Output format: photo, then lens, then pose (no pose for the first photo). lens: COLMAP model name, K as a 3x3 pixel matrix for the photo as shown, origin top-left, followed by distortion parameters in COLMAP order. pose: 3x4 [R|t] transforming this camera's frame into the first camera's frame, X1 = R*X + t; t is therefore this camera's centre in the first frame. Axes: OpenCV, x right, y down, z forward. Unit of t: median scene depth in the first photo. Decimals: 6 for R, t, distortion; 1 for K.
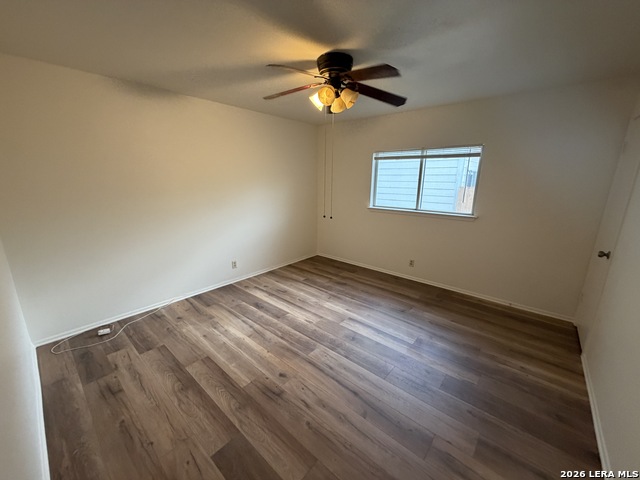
lens RADIAL K [[255.7, 0, 322.4], [0, 255.7, 238.4], [0, 0, 1]] dist [0.001175, 0.000359]
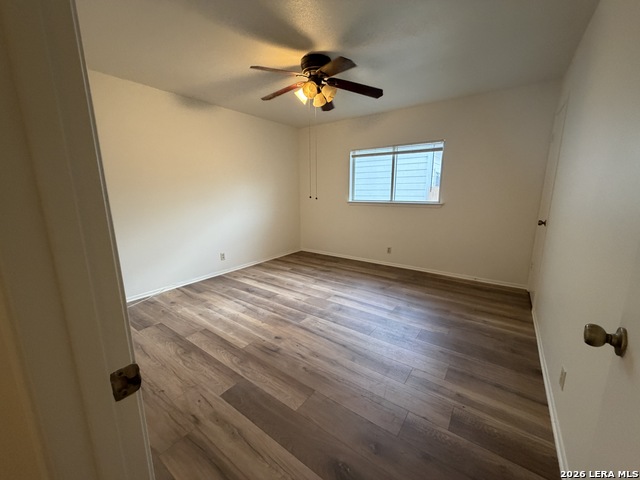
lens RADIAL K [[255.7, 0, 321.8], [0, 255.7, 238.3], [0, 0, 1]] dist [0.001175, 0.000359]
pose [[0.996464, -0.030889, 0.078143, -0.034303], [0.034469, 0.998397, -0.044892, 0.139796], [-0.076631, 0.047427, 0.995931, -0.110788]]
